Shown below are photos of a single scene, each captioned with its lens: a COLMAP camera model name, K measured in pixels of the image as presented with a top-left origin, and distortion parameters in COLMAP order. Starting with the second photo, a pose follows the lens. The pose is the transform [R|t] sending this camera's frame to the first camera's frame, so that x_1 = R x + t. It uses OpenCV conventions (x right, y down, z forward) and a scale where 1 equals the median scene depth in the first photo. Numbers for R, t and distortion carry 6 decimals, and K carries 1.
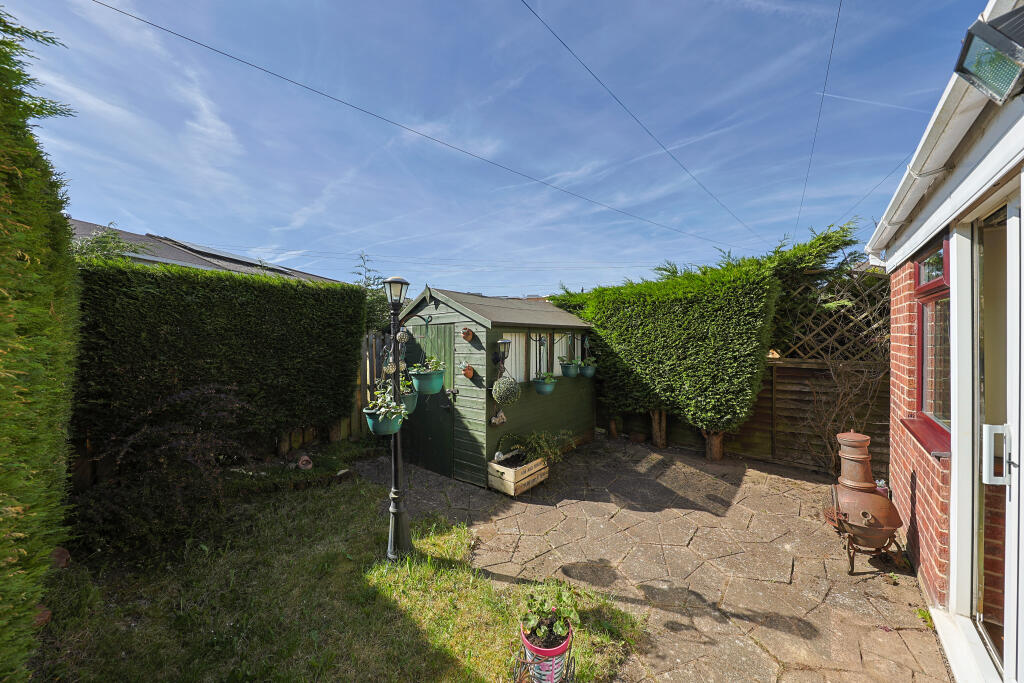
lens RADIAL K [[349.0, 0, 514.6], [0, 349.0, 344.6], [0, 0, 1]] dist [-0.001409, -0.000107]
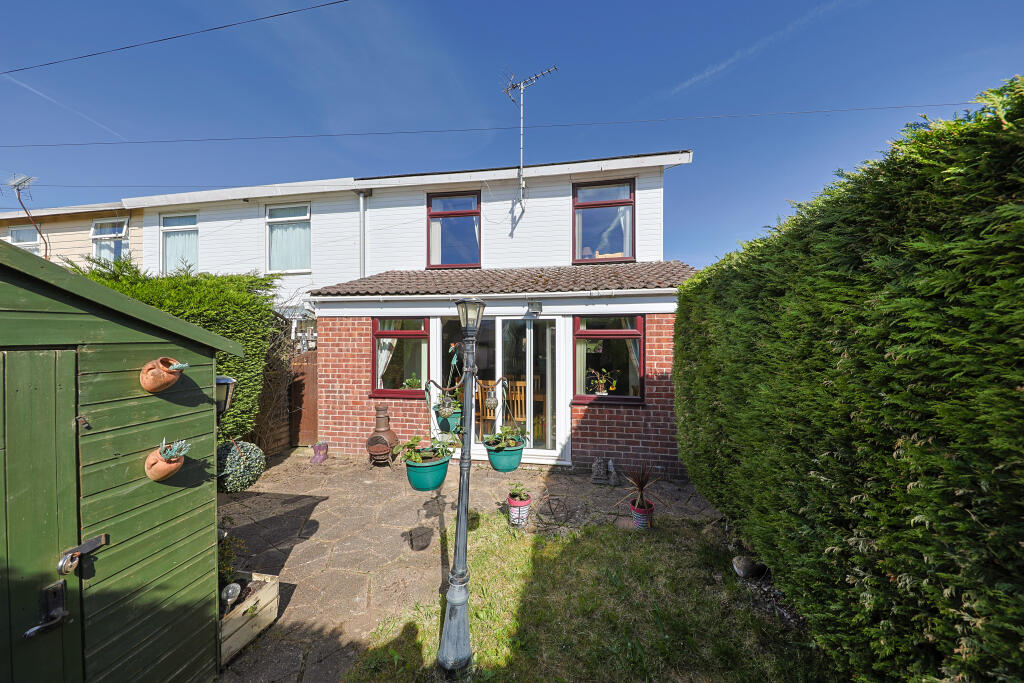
lens RADIAL K [[332.6, 0, 516.5], [0, 332.6, 341.4], [0, 0, 1]] dist [-0.000109, -0.000030]
pose [[-0.511391, 0.014747, 0.859221, -0.811341], [0.016653, 0.999835, -0.007248, -0.069766], [-0.859187, 0.010602, -0.511553, 0.982700]]
